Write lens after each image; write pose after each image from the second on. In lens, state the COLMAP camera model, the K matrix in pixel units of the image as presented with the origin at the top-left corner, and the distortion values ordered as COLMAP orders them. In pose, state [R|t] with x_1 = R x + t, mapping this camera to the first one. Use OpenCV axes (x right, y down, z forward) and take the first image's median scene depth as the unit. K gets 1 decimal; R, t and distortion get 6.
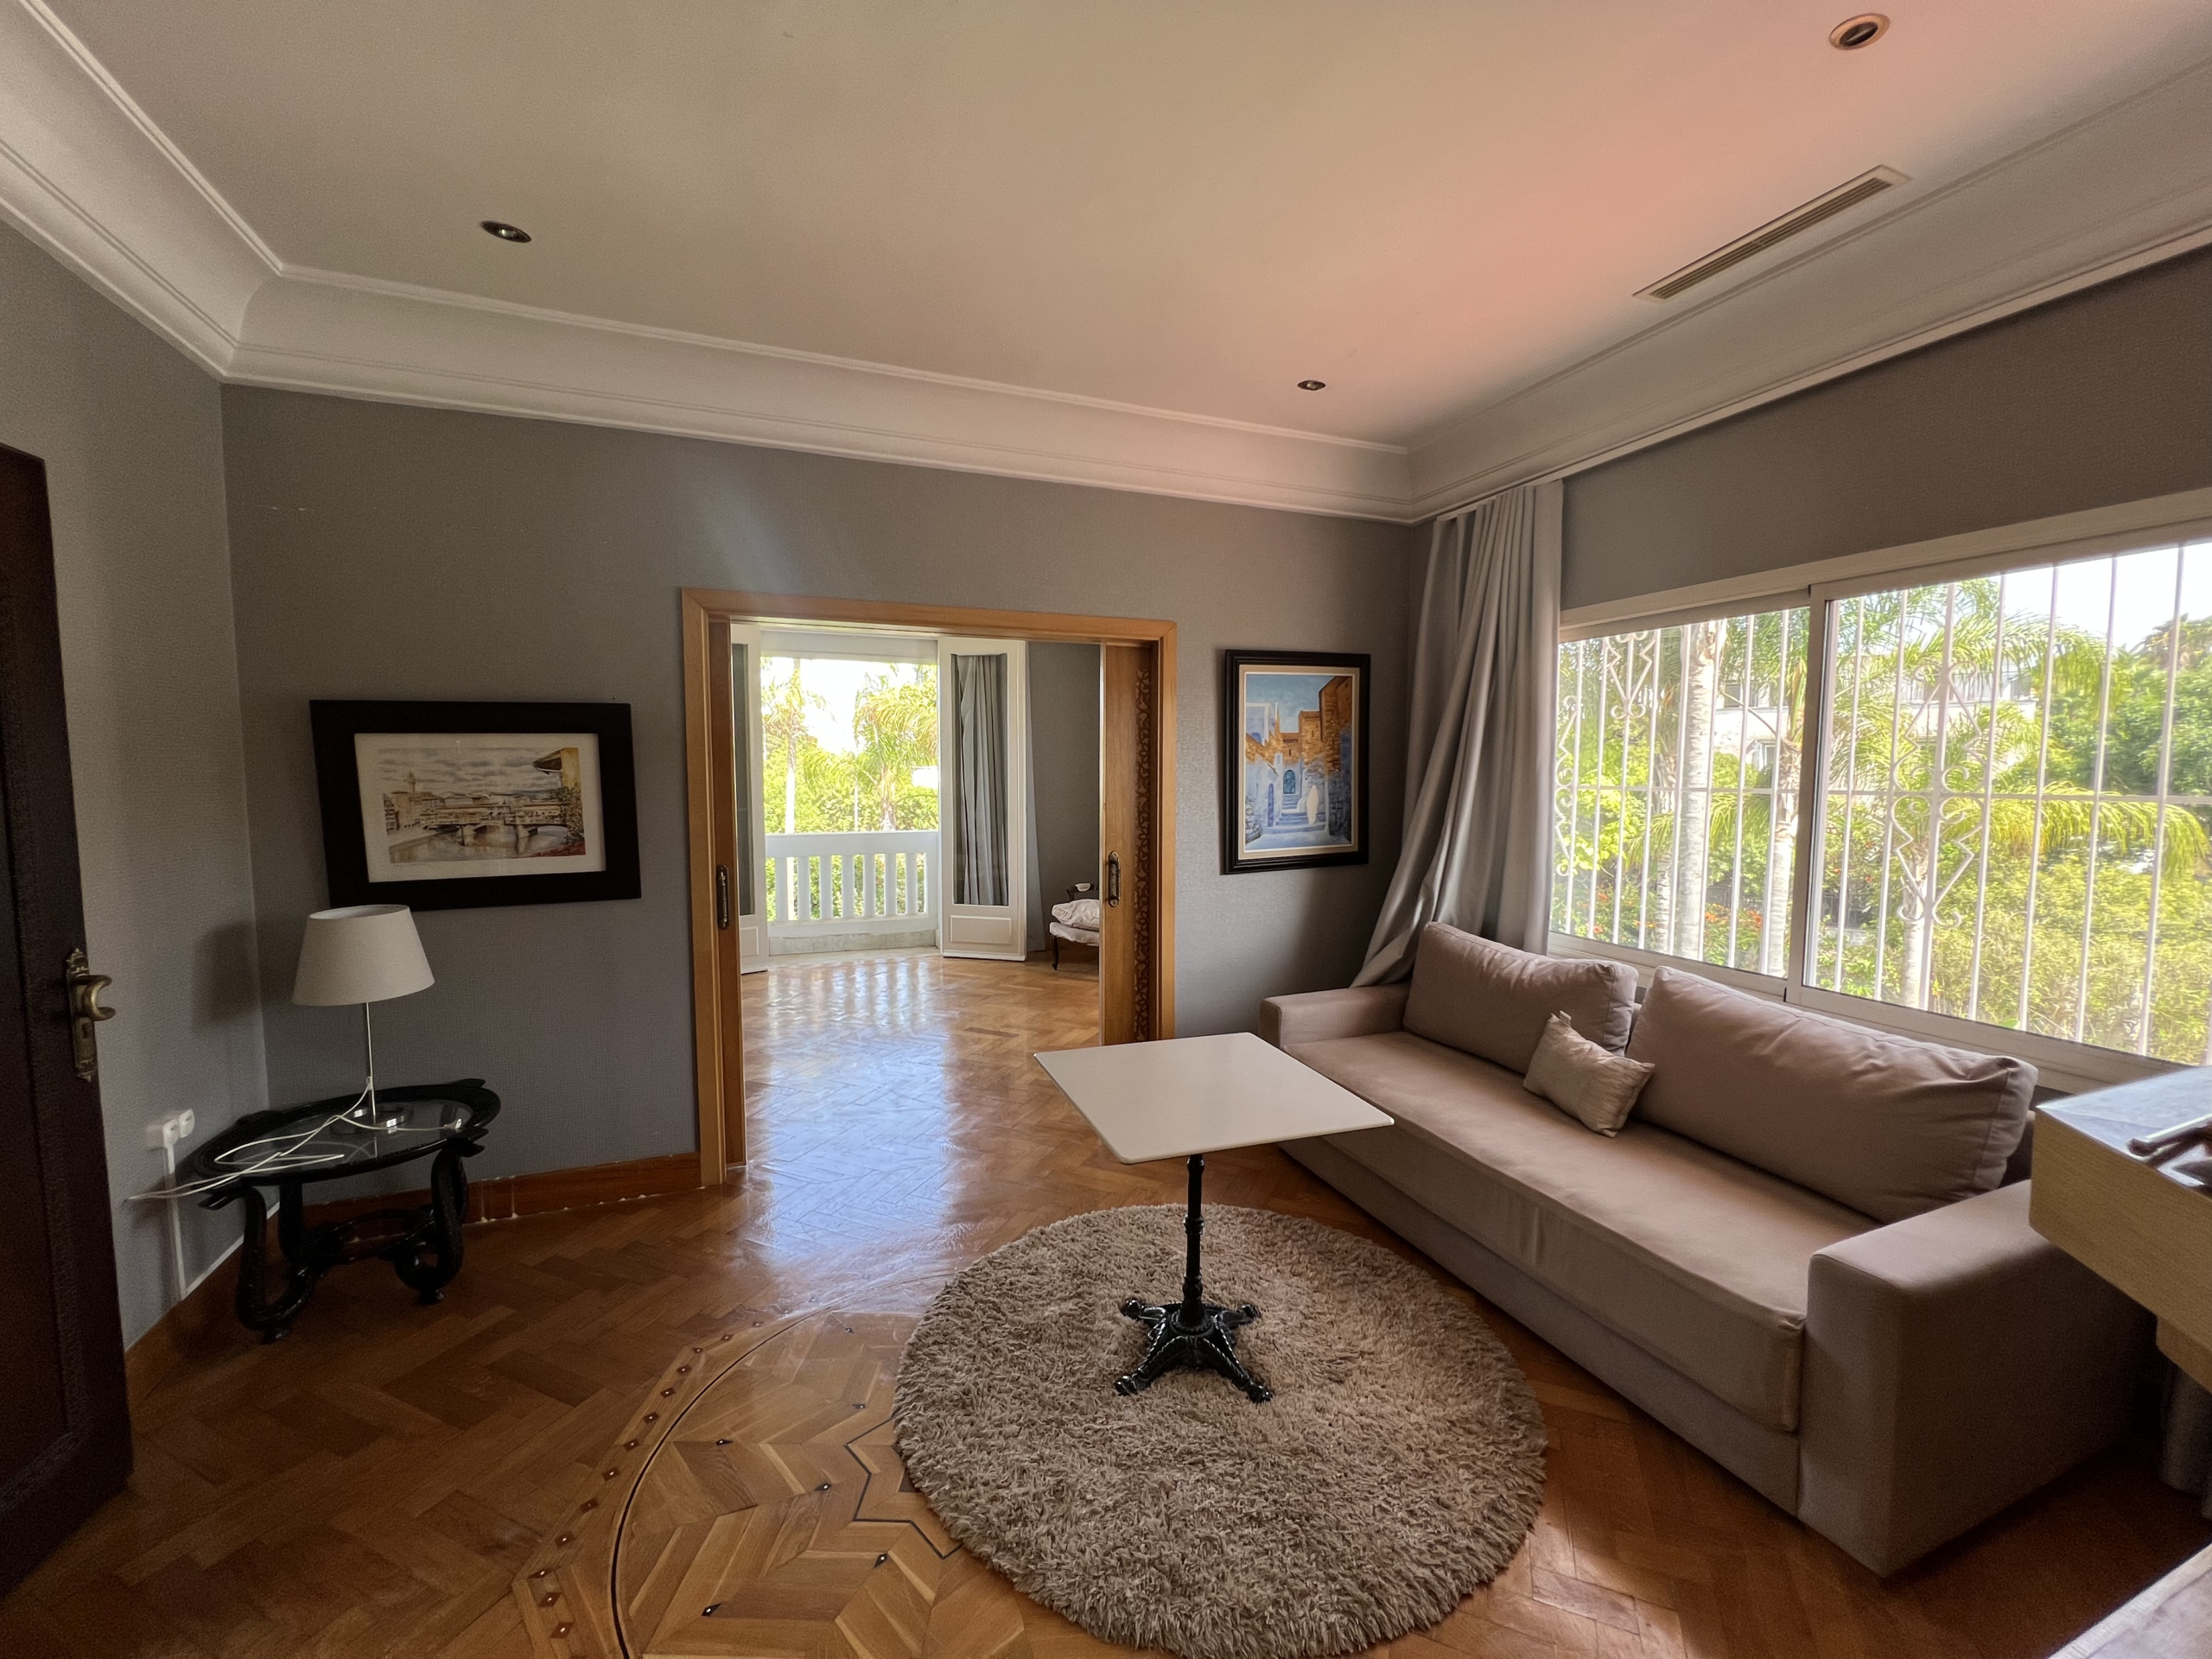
lens RADIAL K [[883.9, 0, 1108.9], [0, 883.9, 833.8], [0, 0, 1]] dist [0.000460, 0.000123]
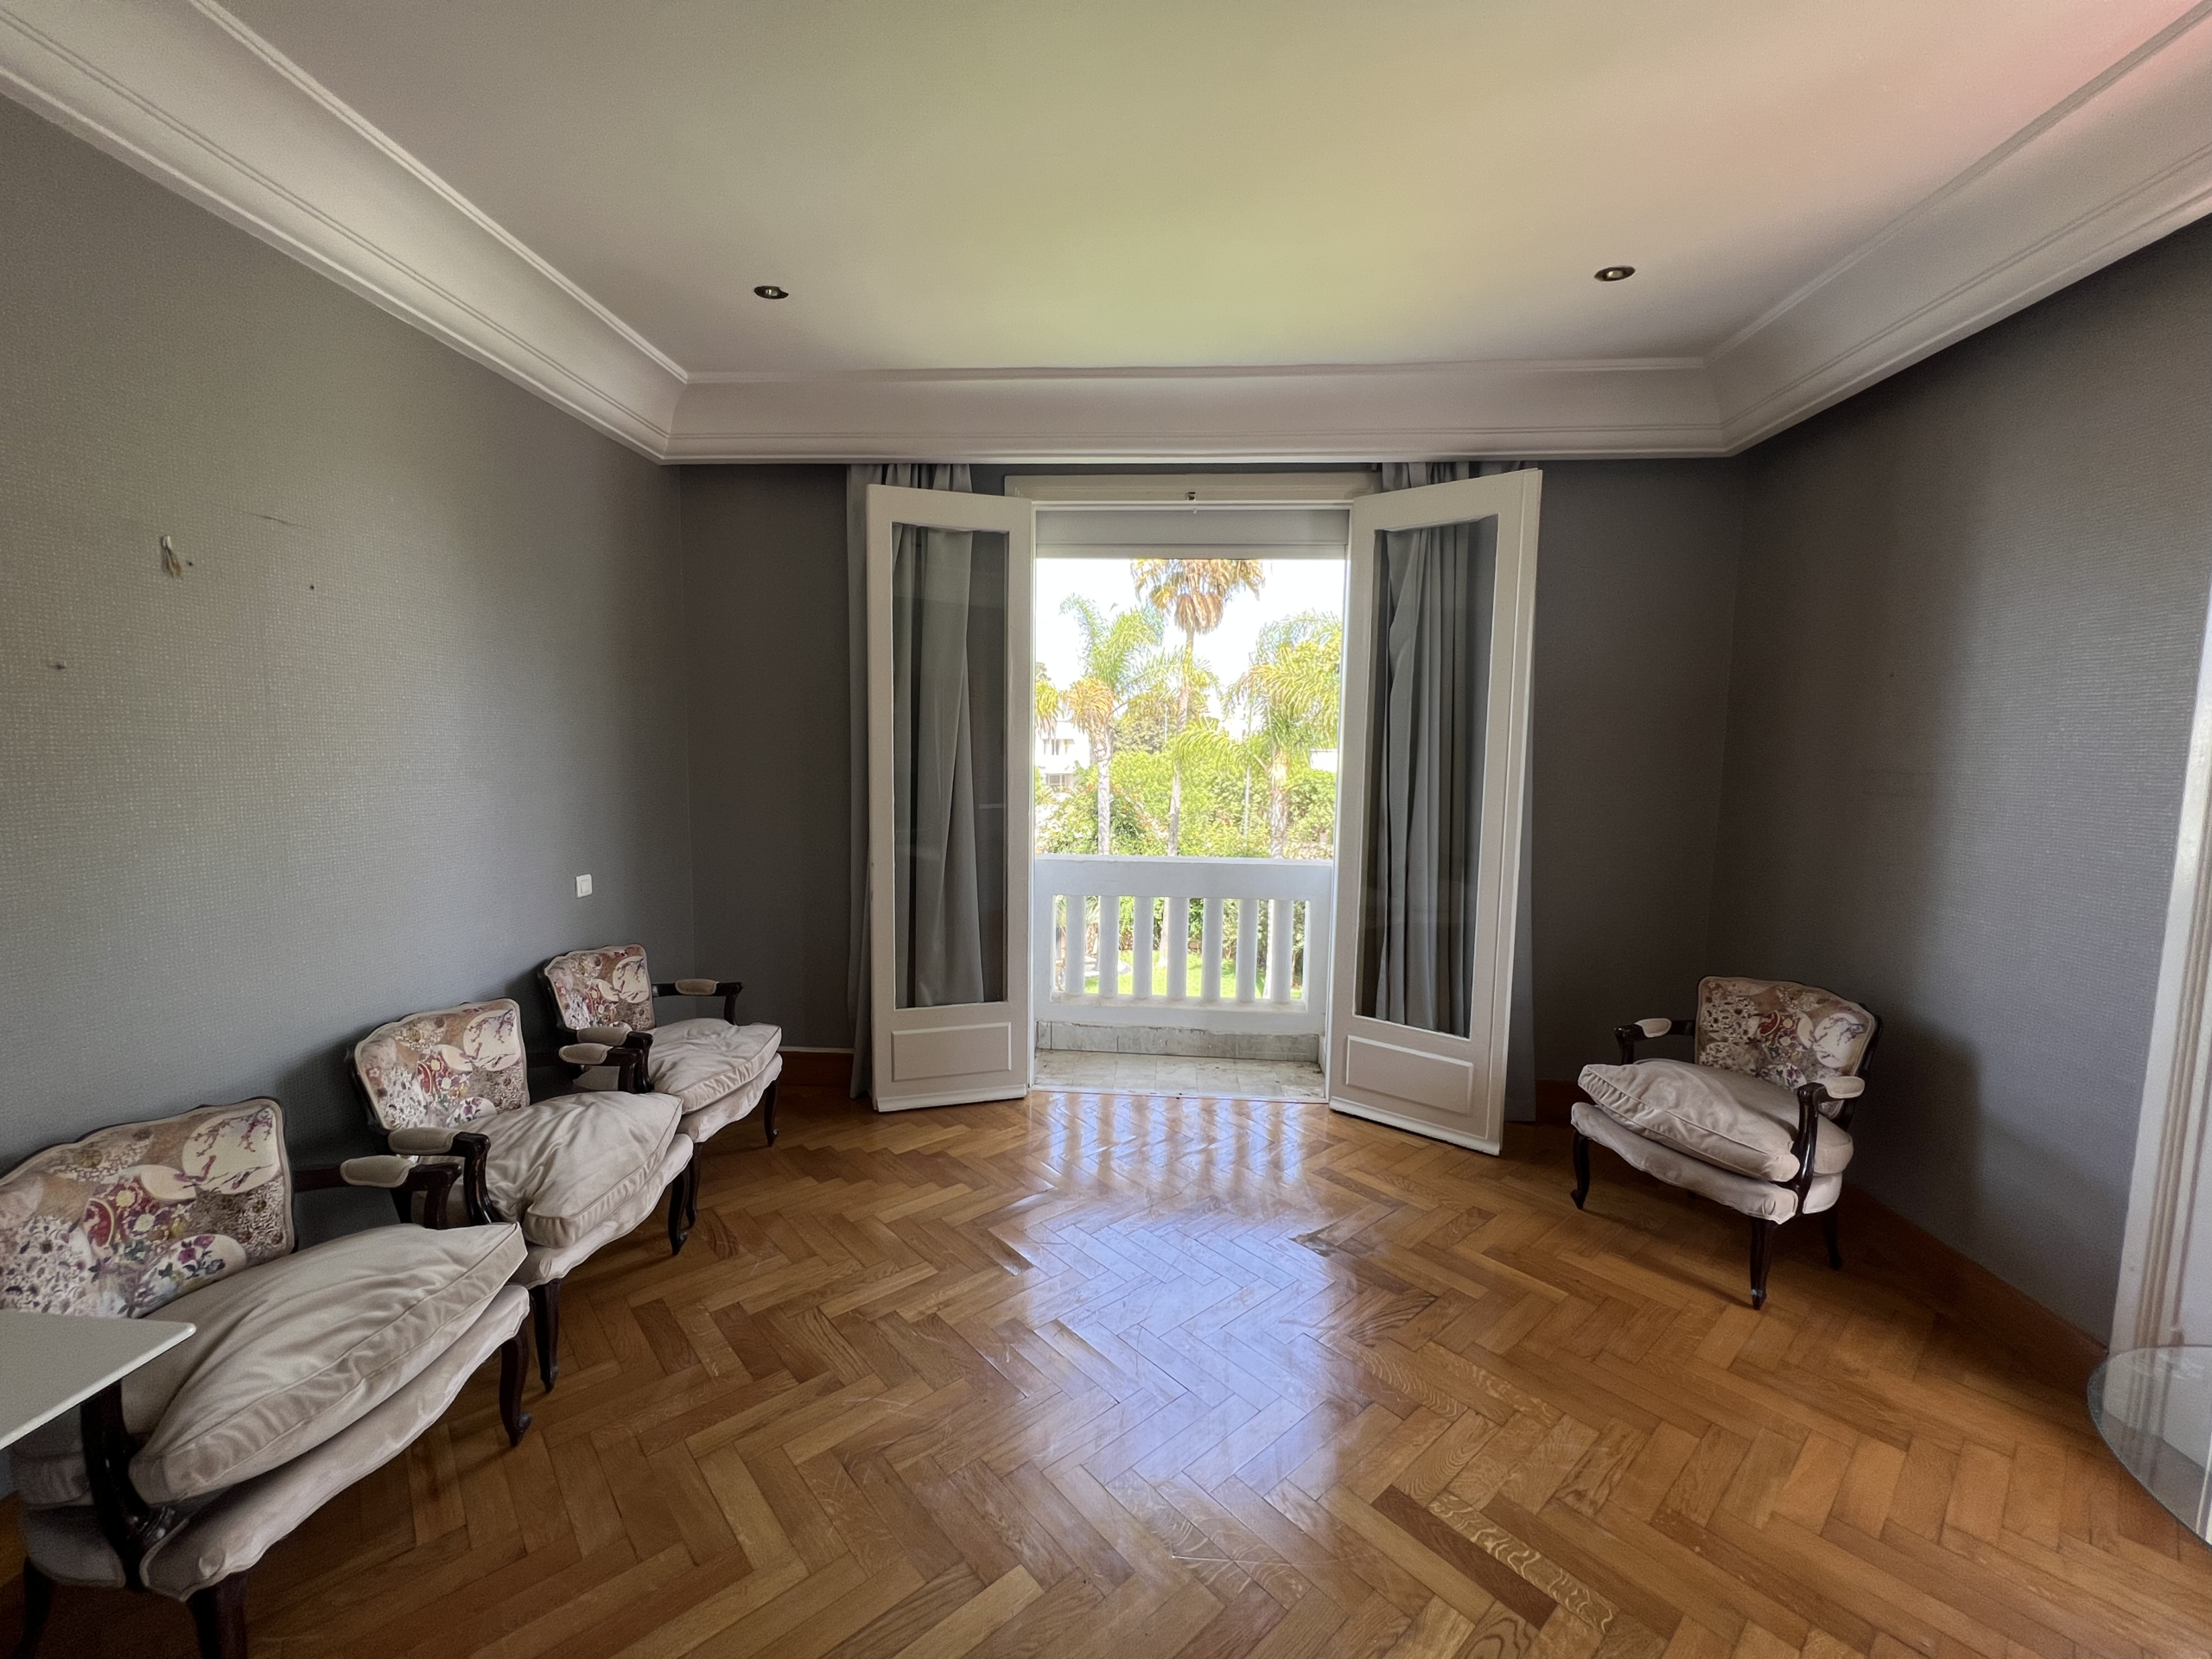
lens RADIAL K [[883.9, 0, 1112.8], [0, 883.9, 829.7], [0, 0, 1]] dist [0.000460, 0.000123]
pose [[0.904554, 0.051133, -0.423282, -0.089607], [-0.044131, 0.998679, 0.026334, -0.037409], [0.424069, -0.005140, 0.905615, 0.466586]]
